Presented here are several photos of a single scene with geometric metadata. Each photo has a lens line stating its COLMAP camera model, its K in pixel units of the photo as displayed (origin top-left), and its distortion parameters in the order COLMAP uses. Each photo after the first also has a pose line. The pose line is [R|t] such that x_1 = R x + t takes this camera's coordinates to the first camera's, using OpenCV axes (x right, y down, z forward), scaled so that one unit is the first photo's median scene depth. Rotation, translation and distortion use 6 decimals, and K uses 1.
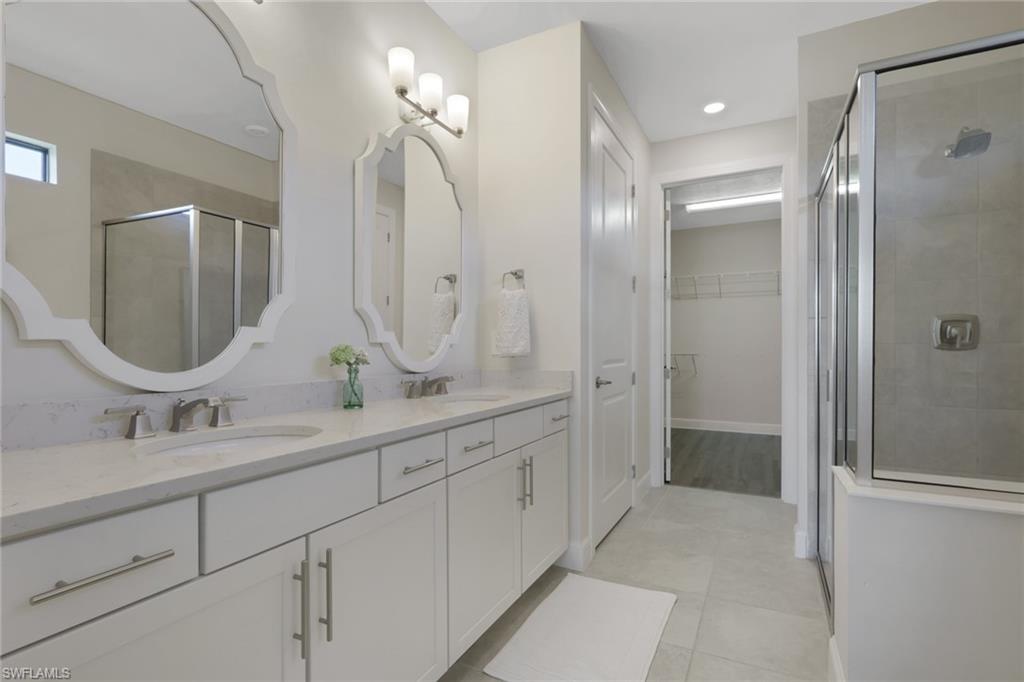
lens RADIAL K [[488.2, 0, 501.1], [0, 488.2, 346.2], [0, 0, 1]] dist [0.007790, 0.001476]
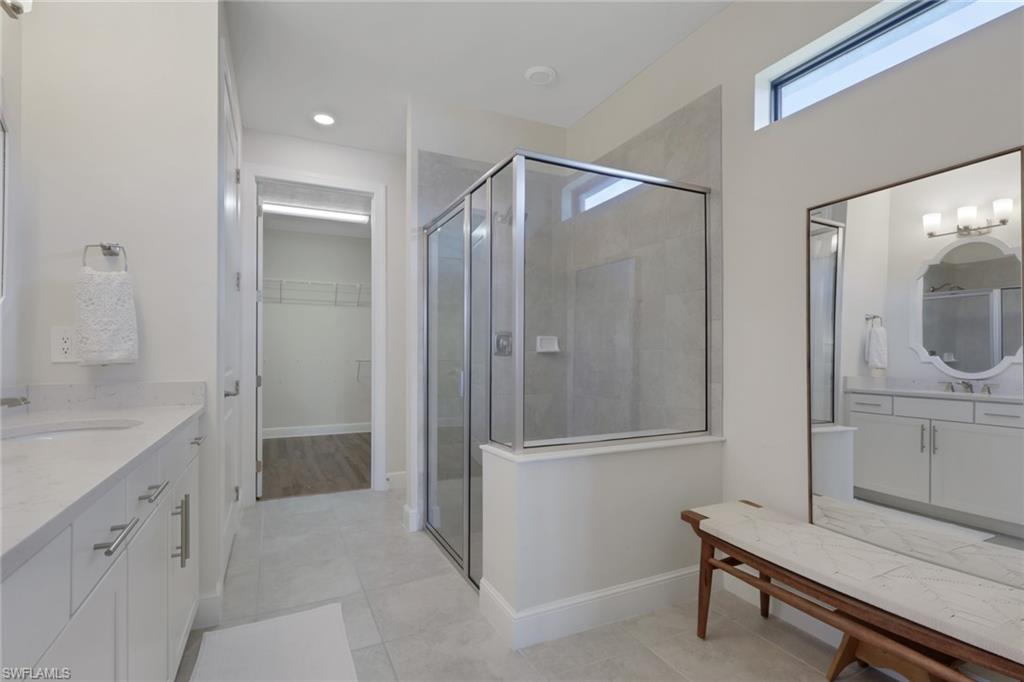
lens RADIAL K [[488.2, 0, 504.9], [0, 488.2, 347.8], [0, 0, 1]] dist [0.007790, 0.001476]
pose [[0.598407, 0.013990, 0.801070, -0.146835], [-0.006699, 0.999900, -0.012458, 0.001295], [-0.801164, 0.002089, 0.598441, 0.081819]]
